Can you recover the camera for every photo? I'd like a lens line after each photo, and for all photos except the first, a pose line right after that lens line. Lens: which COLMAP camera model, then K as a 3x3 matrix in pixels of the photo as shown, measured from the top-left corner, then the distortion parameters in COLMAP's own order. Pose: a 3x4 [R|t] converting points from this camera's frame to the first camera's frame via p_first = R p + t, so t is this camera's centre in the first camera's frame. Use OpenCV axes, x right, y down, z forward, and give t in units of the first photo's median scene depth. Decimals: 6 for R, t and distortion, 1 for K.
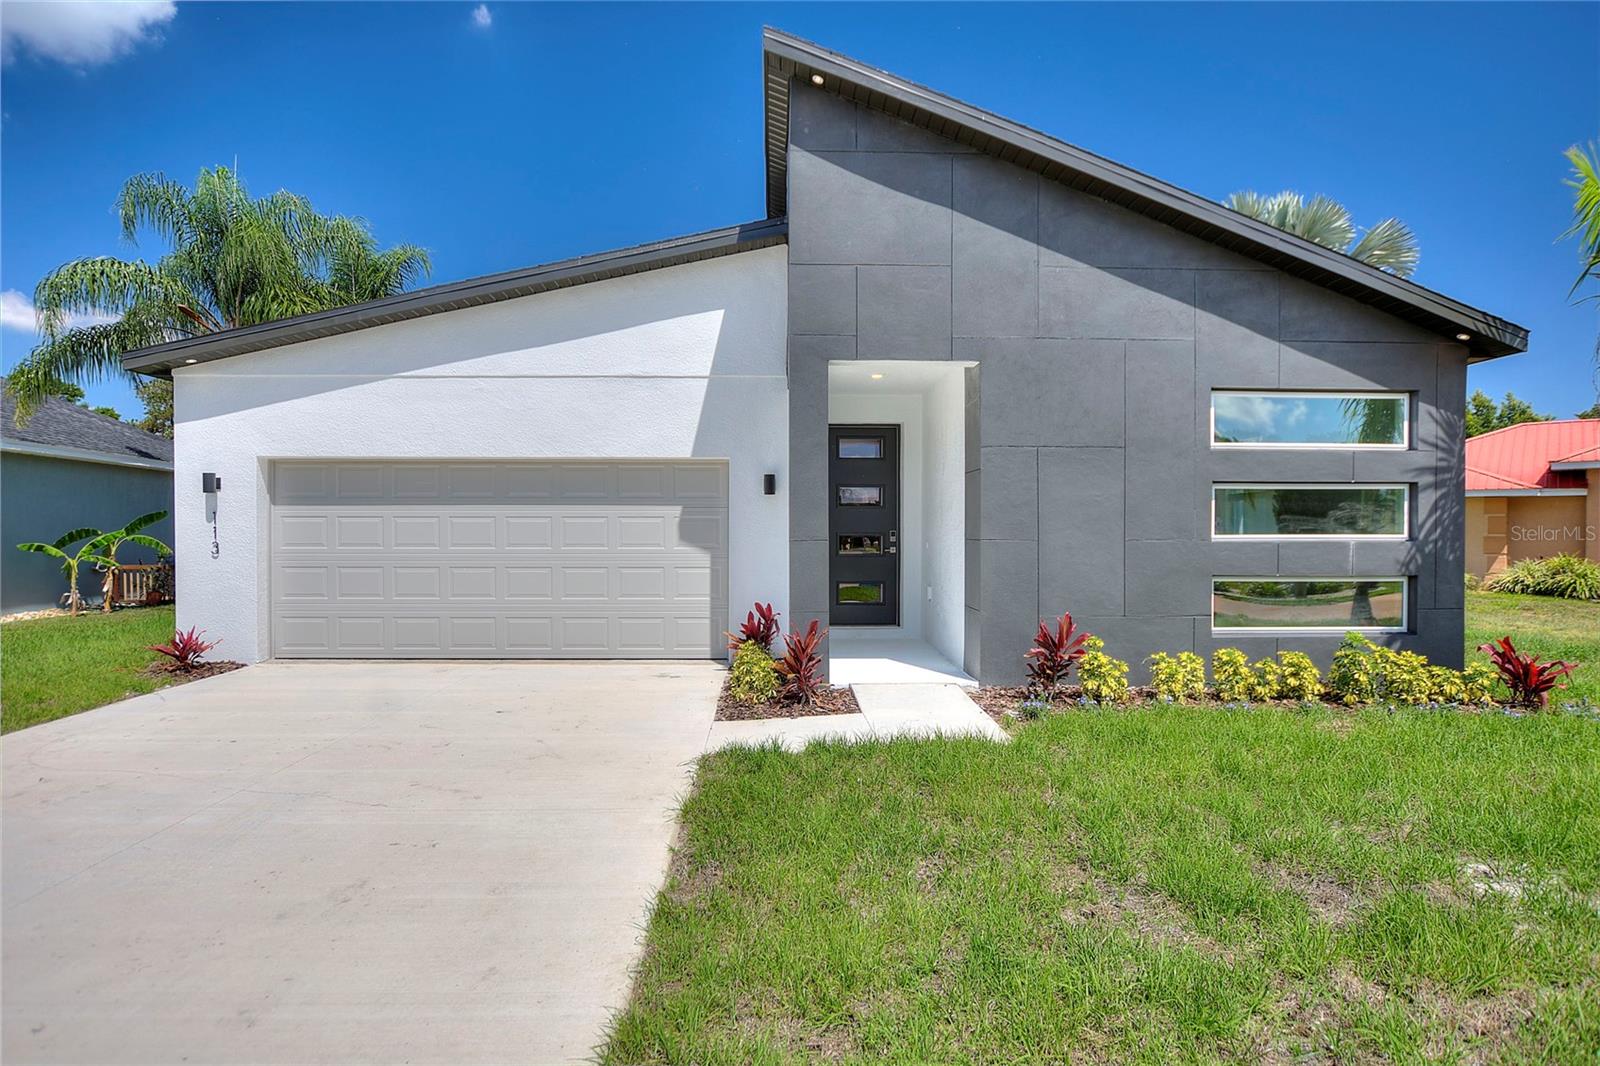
lens RADIAL K [[827.5, 0, 792.4], [0, 827.5, 534.2], [0, 0, 1]] dist [0.030330, -0.001446]
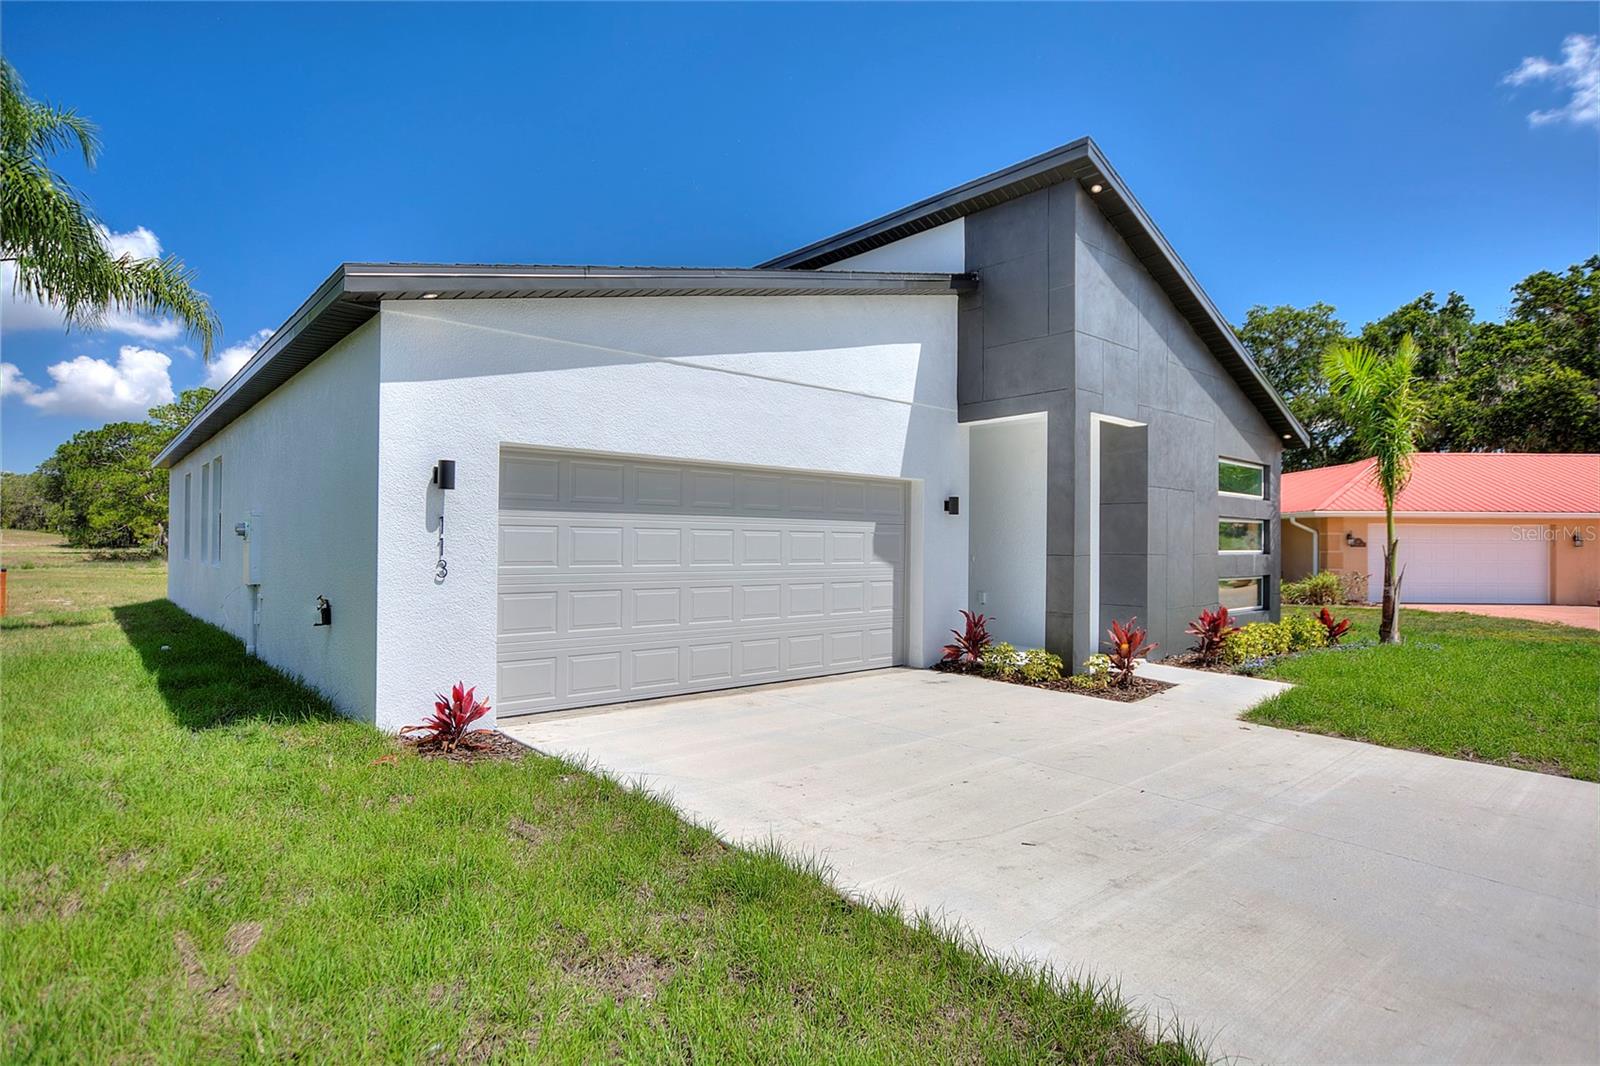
lens RADIAL K [[827.5, 0, 792.4], [0, 827.5, 534.2], [0, 0, 1]] dist [0.030330, -0.001446]
pose [[0.753089, 0.013652, 0.657777, -0.921268], [-0.005835, 0.999884, -0.014073, -0.003872], [-0.657893, 0.006760, 0.753081, 0.290260]]
